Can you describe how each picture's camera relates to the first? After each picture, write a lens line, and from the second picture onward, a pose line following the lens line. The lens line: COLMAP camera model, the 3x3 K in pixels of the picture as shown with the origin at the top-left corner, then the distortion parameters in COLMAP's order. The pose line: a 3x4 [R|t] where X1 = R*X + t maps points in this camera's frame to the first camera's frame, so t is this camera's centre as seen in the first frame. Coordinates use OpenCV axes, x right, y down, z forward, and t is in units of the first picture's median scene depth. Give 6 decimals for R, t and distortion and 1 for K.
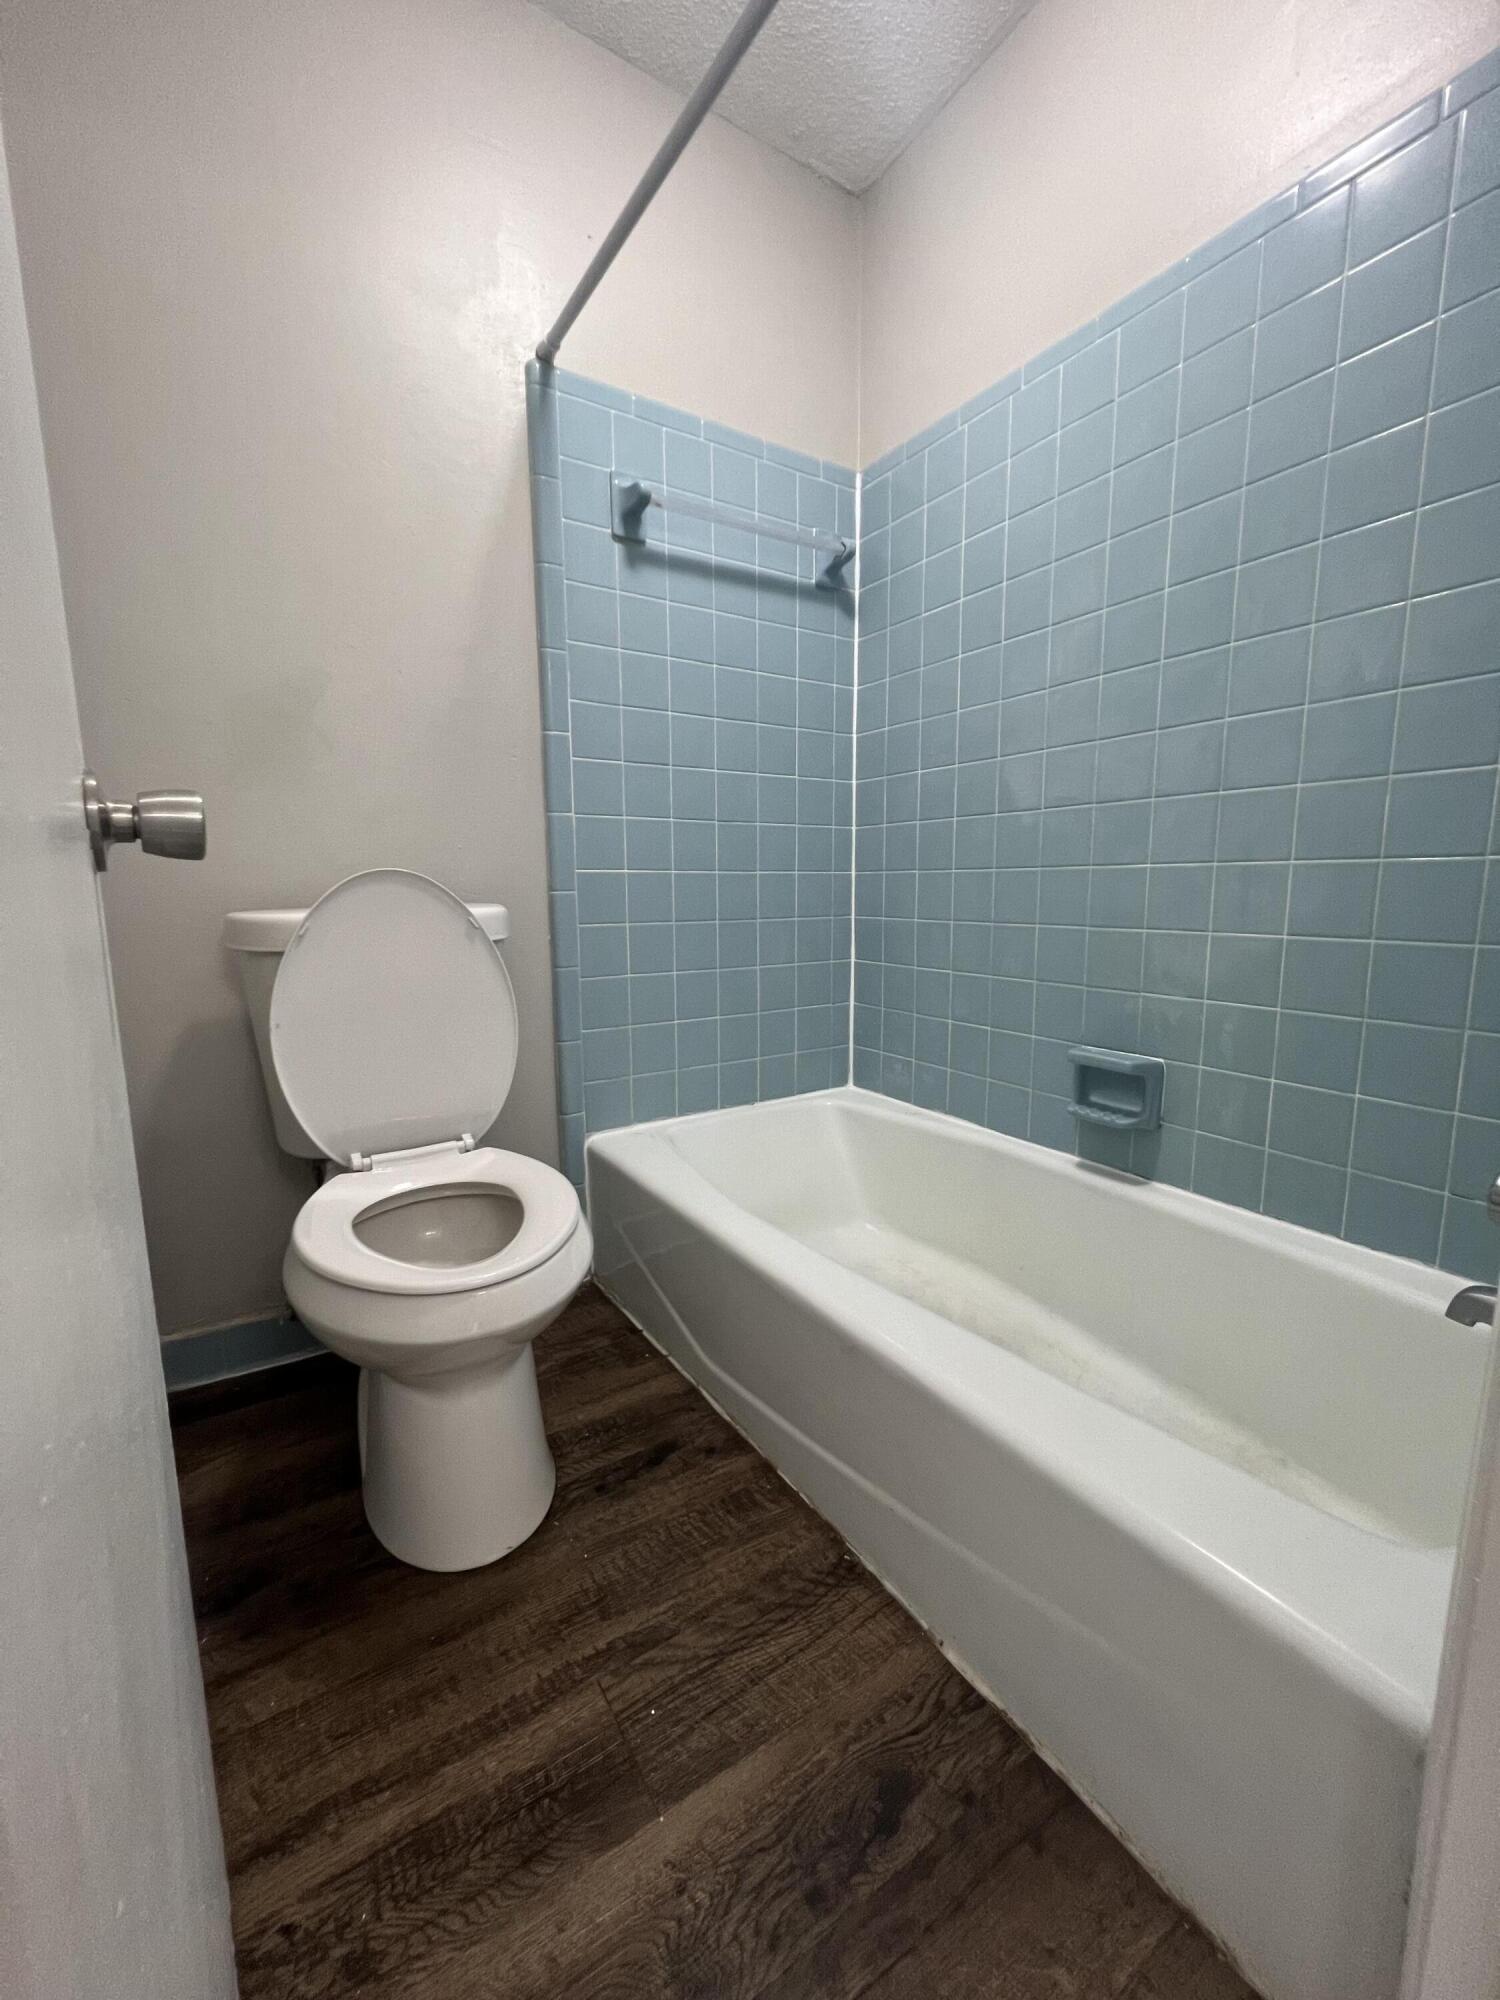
lens RADIAL K [[799.9, 0, 747.1], [0, 799.9, 999.1], [0, 0, 1]] dist [-0.004590, 0.000605]
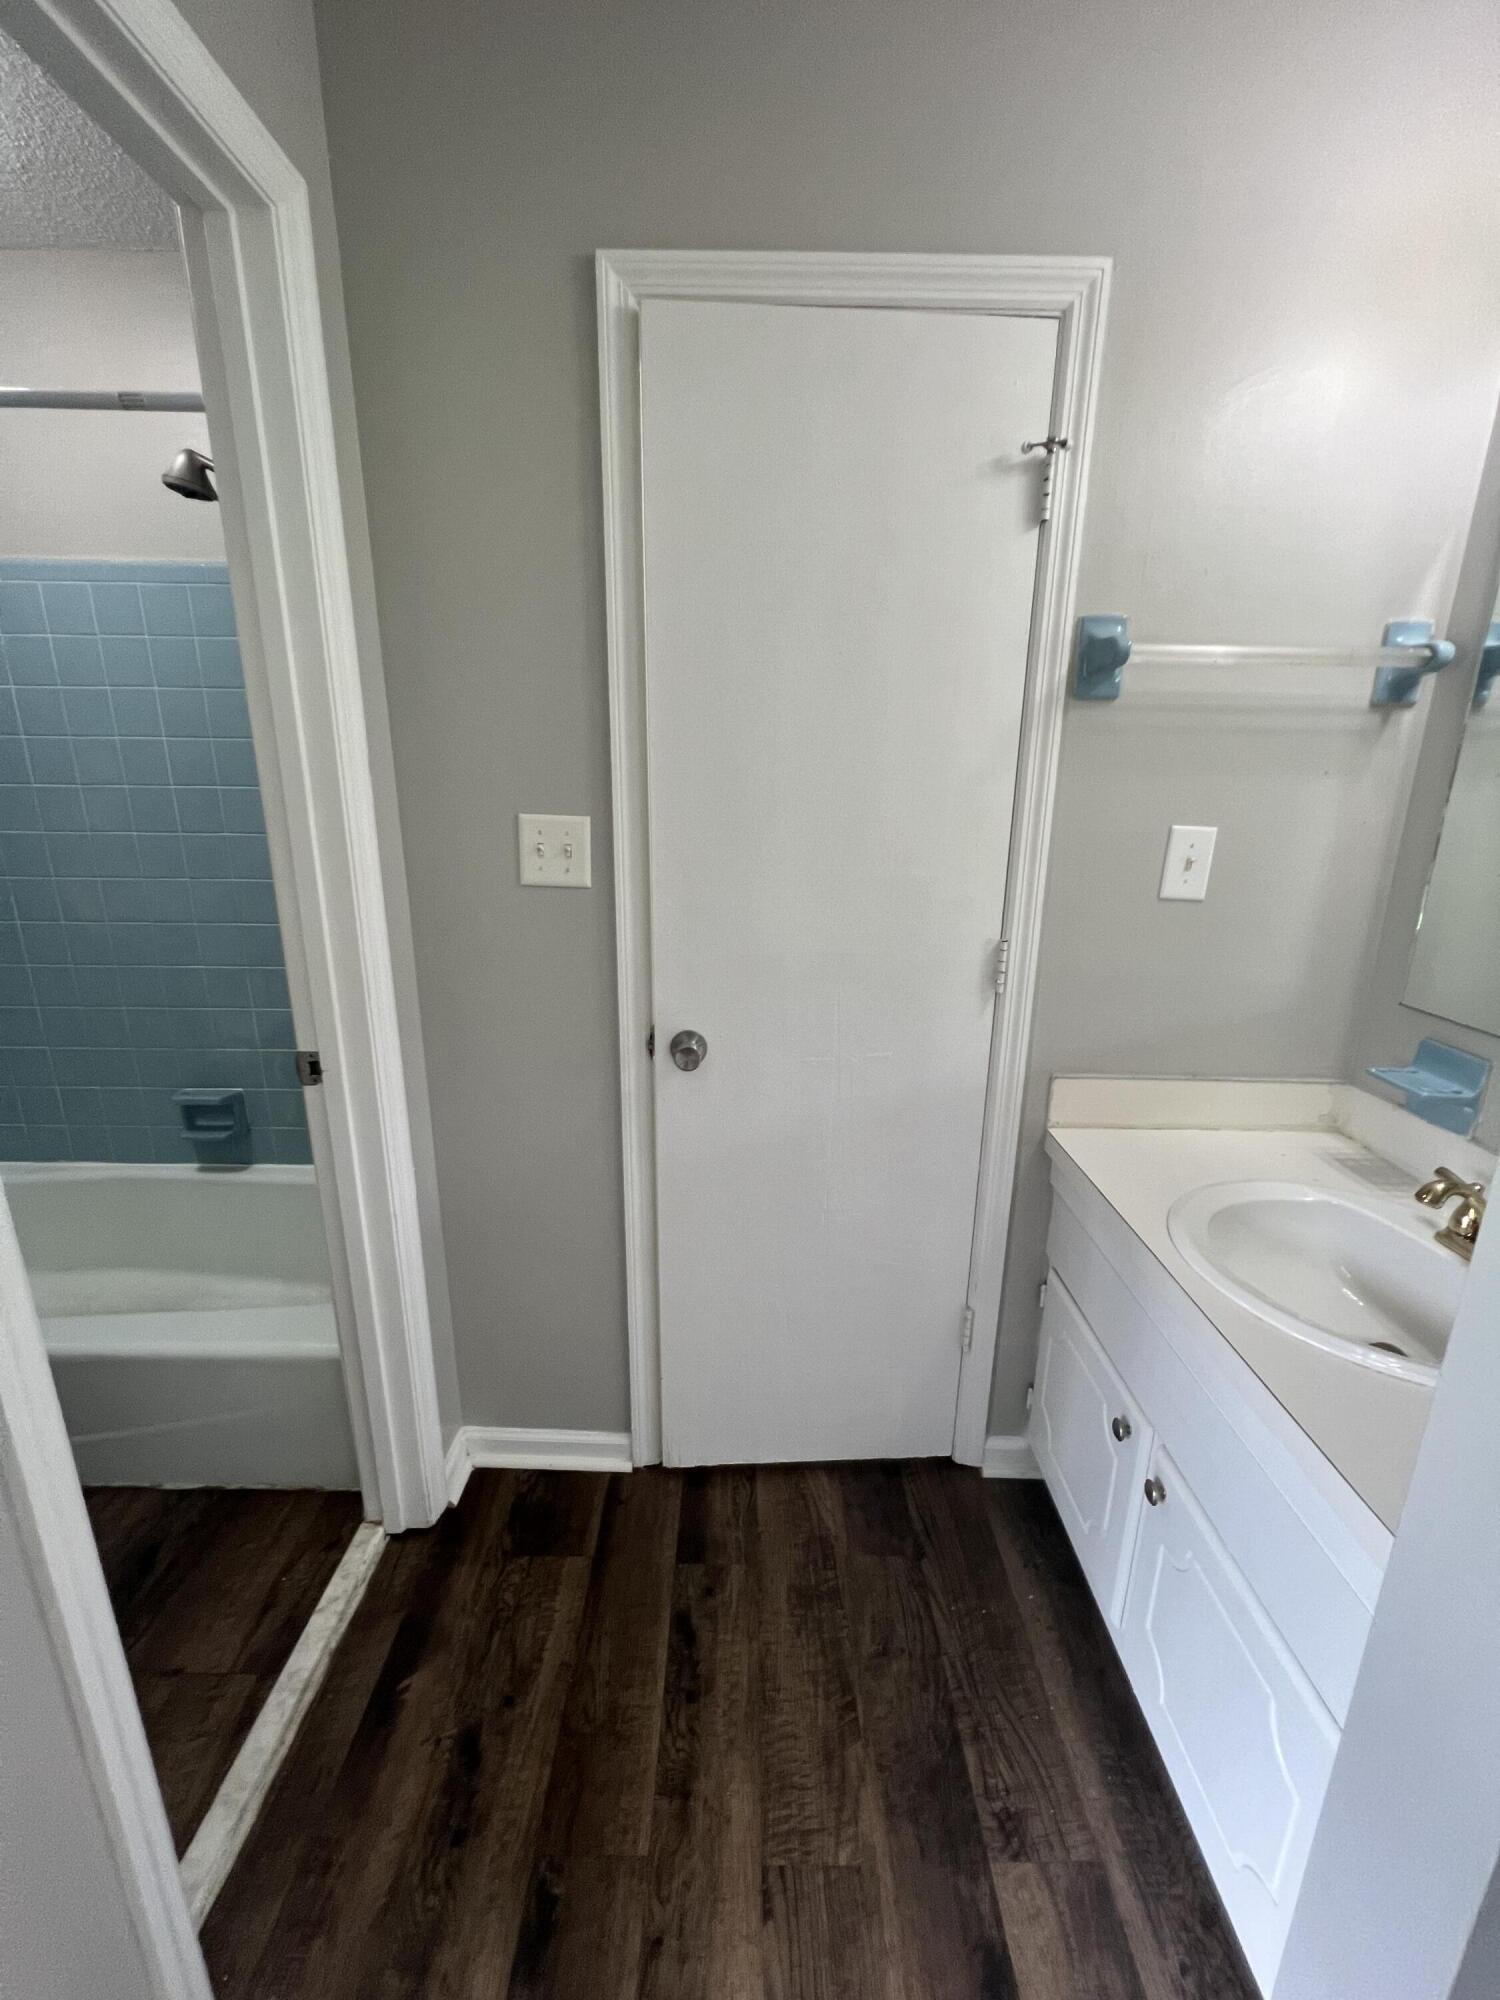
lens RADIAL K [[799.9, 0, 743.3], [0, 799.9, 1000.9], [0, 0, 1]] dist [-0.004590, 0.000605]
pose [[0.541175, -0.197181, 0.817466, -0.178418], [0.103401, 0.980346, 0.168016, -0.244999], [-0.834529, -0.006399, 0.550927, -0.643190]]
